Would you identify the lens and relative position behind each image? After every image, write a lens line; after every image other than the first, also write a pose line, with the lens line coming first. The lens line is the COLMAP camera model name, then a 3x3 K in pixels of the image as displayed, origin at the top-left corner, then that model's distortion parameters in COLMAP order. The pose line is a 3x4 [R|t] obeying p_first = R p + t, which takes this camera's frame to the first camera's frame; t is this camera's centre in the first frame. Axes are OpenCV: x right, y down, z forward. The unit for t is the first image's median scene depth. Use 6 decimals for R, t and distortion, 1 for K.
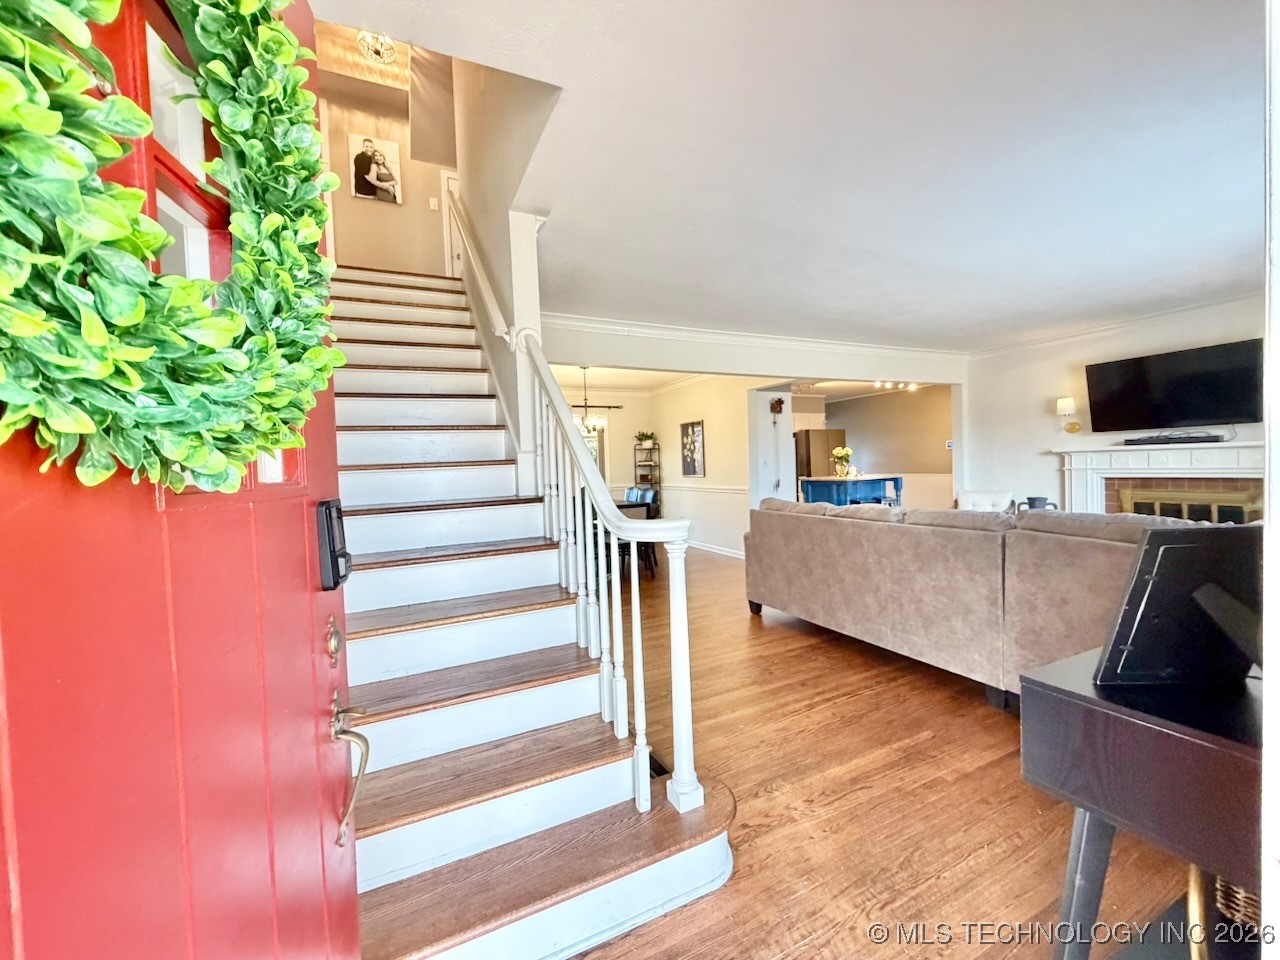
lens RADIAL K [[508.9, 0, 636.2], [0, 508.9, 480.5], [0, 0, 1]] dist [0.000392, -0.000954]
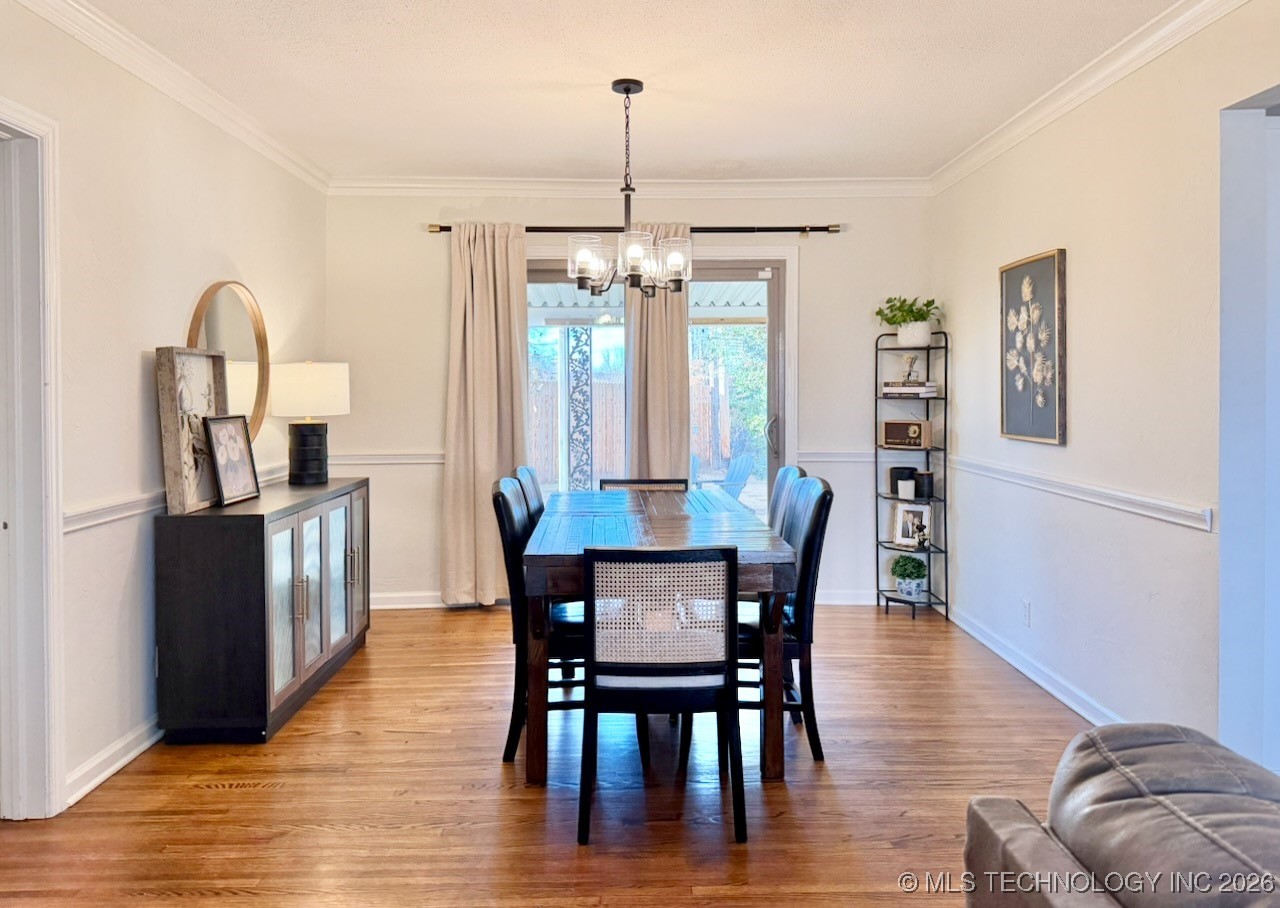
lens RADIAL K [[941.8, 0, 621.3], [0, 941.8, 386.2], [0, 0, 1]] dist [0.013119, -0.005950]
pose [[0.906213, 0.032551, -0.421567, 0.183811], [-0.041828, 0.999043, -0.012774, -0.032692], [0.420748, 0.029209, 0.906707, 0.563835]]
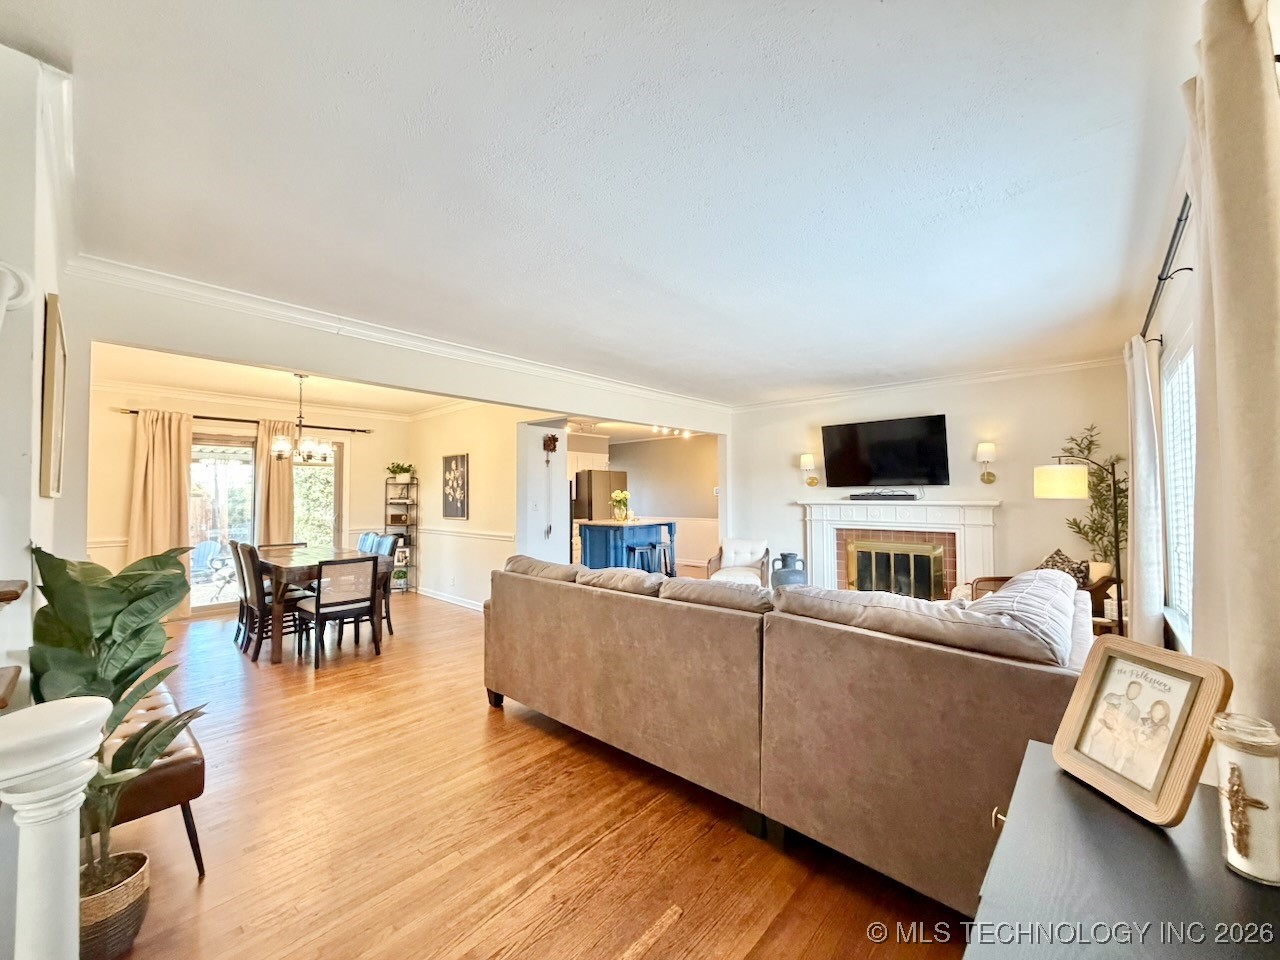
lens RADIAL K [[508.9, 0, 639.1], [0, 508.9, 481.1], [0, 0, 1]] dist [0.000392, -0.000954]
pose [[0.923071, 0.041967, 0.382334, 0.098903], [-0.016278, 0.997401, -0.070182, -0.023355], [-0.384285, 0.058559, 0.921355, 0.140026]]
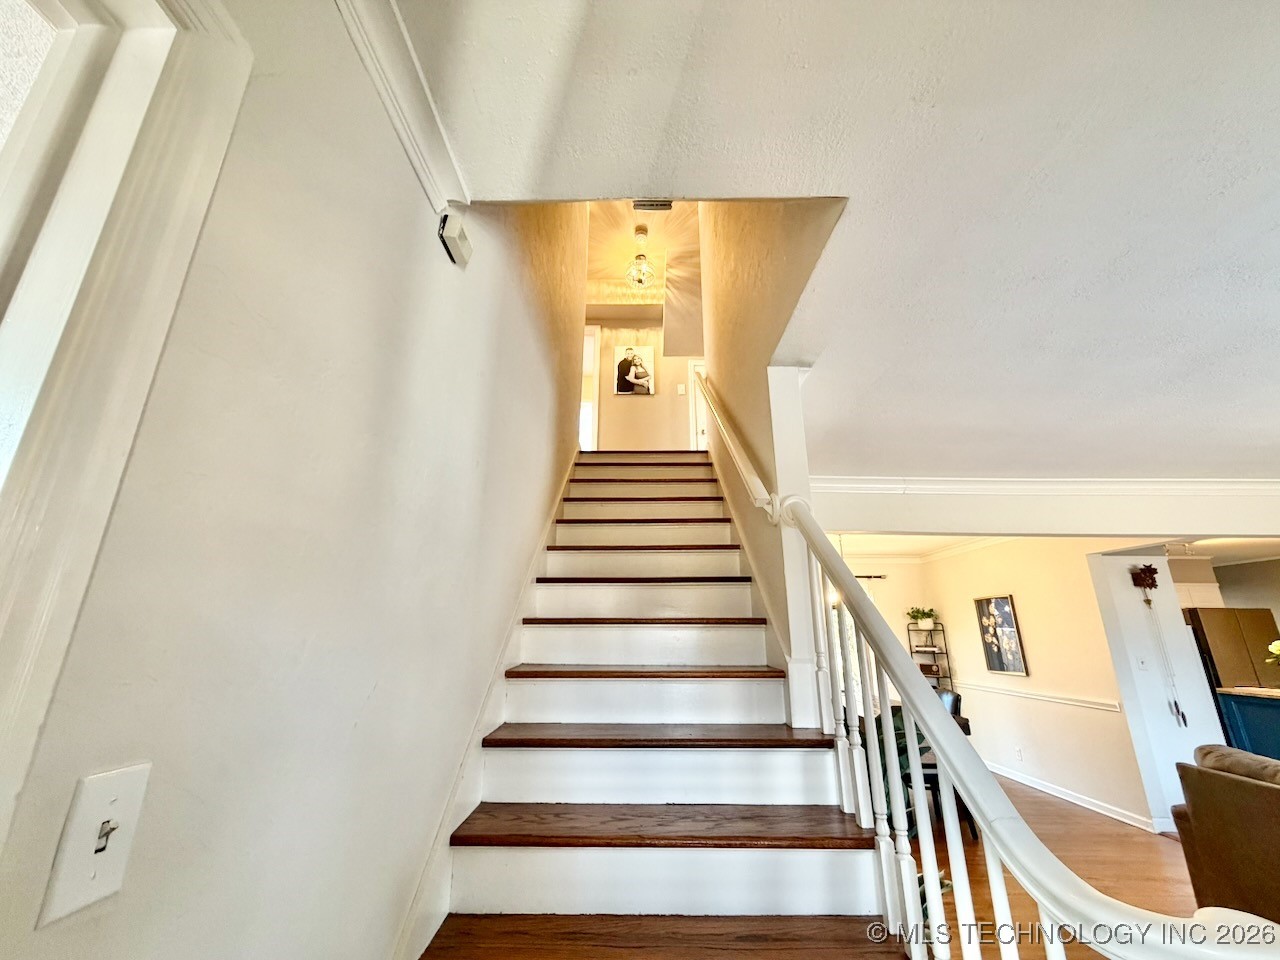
lens RADIAL K [[508.9, 0, 635.9], [0, 508.9, 484.1], [0, 0, 1]] dist [0.000392, -0.000954]
pose [[0.901243, -0.083260, -0.425240, -0.048068], [-0.051472, 0.953848, -0.295847, -0.034539], [0.430247, 0.288518, 0.855363, 0.107111]]
